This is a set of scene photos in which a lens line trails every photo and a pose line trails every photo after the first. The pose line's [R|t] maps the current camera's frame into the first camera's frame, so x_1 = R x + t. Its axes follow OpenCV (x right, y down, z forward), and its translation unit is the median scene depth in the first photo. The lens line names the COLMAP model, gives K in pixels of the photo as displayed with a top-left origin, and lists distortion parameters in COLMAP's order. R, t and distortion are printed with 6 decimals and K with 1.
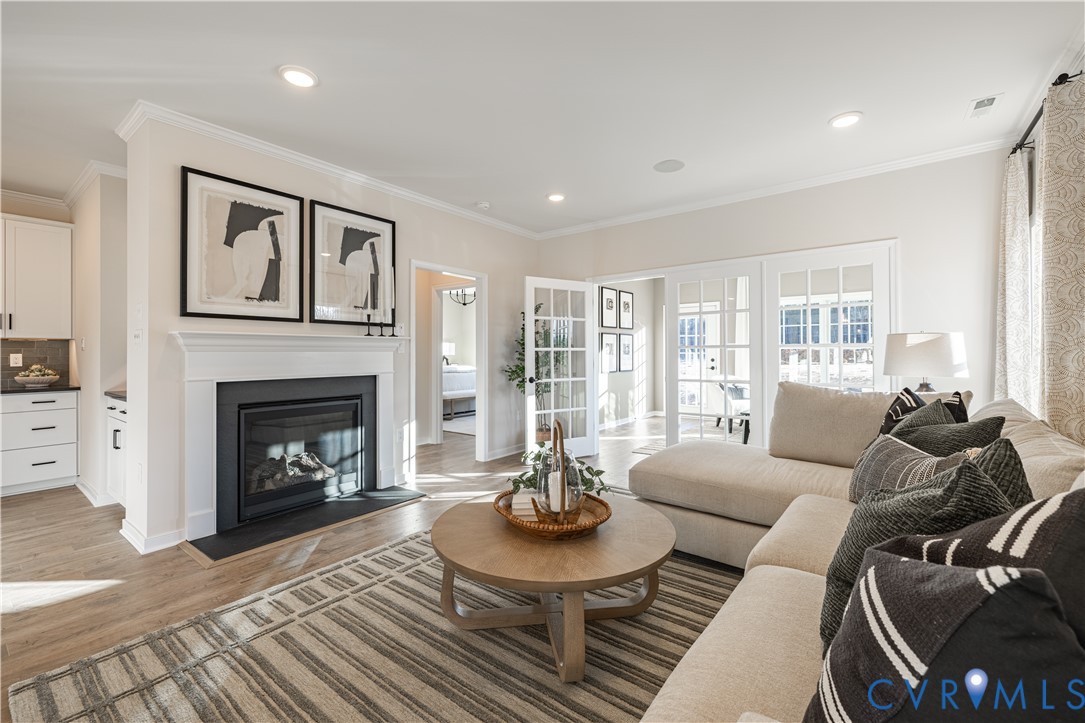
lens RADIAL K [[455.8, 0, 545.3], [0, 455.8, 350.7], [0, 0, 1]] dist [0.000260, -0.000079]
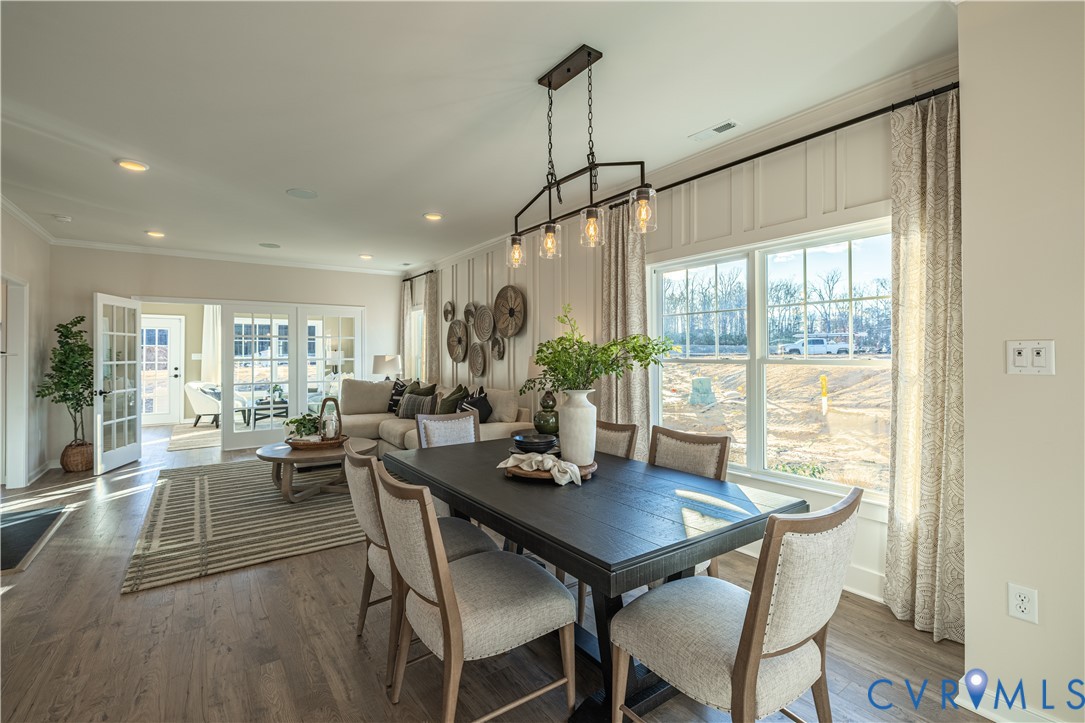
lens RADIAL K [[482.1, 0, 544.0], [0, 482.1, 349.1], [0, 0, 1]] dist [-0.004756, -0.000046]
pose [[0.293729, 0.012359, 0.955809, -1.515368], [-0.004073, 0.999924, -0.011677, -0.051679], [-0.955880, -0.000463, 0.293757, -0.560917]]
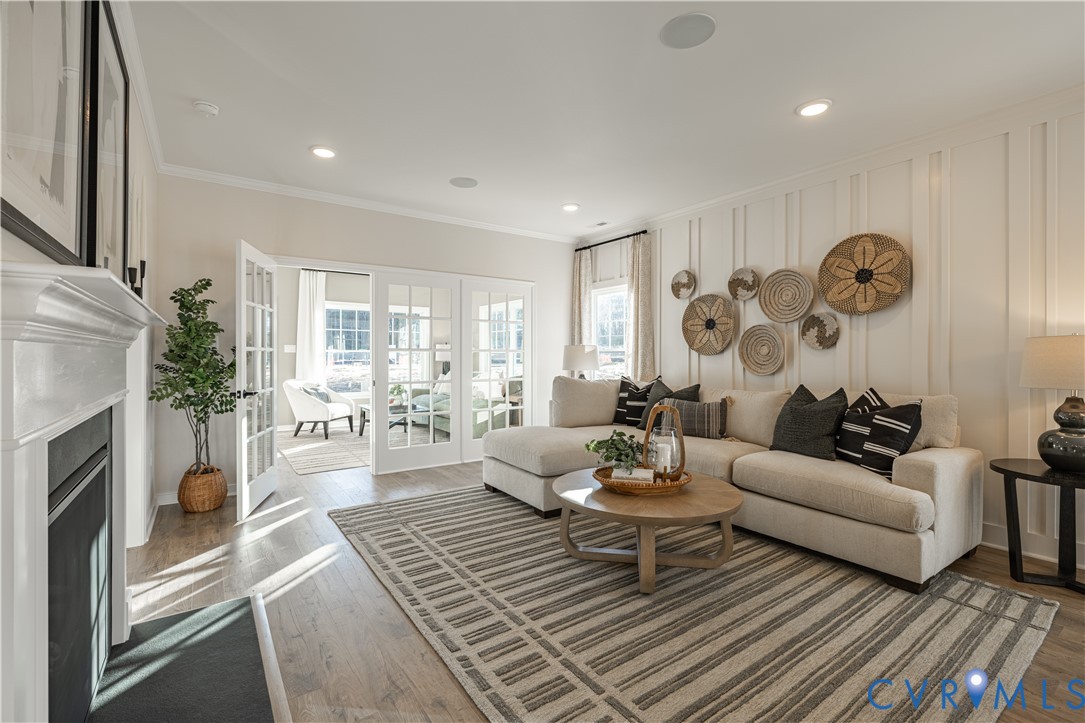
lens RADIAL K [[478.6, 0, 541.5], [0, 478.6, 357.2], [0, 0, 1]] dist [-0.005486, 0.000425]
pose [[0.304558, 0.003283, 0.952488, -1.109597], [-0.010999, 0.999940, 0.000070, 0.009456], [-0.952430, -0.010498, 0.304575, 0.705487]]
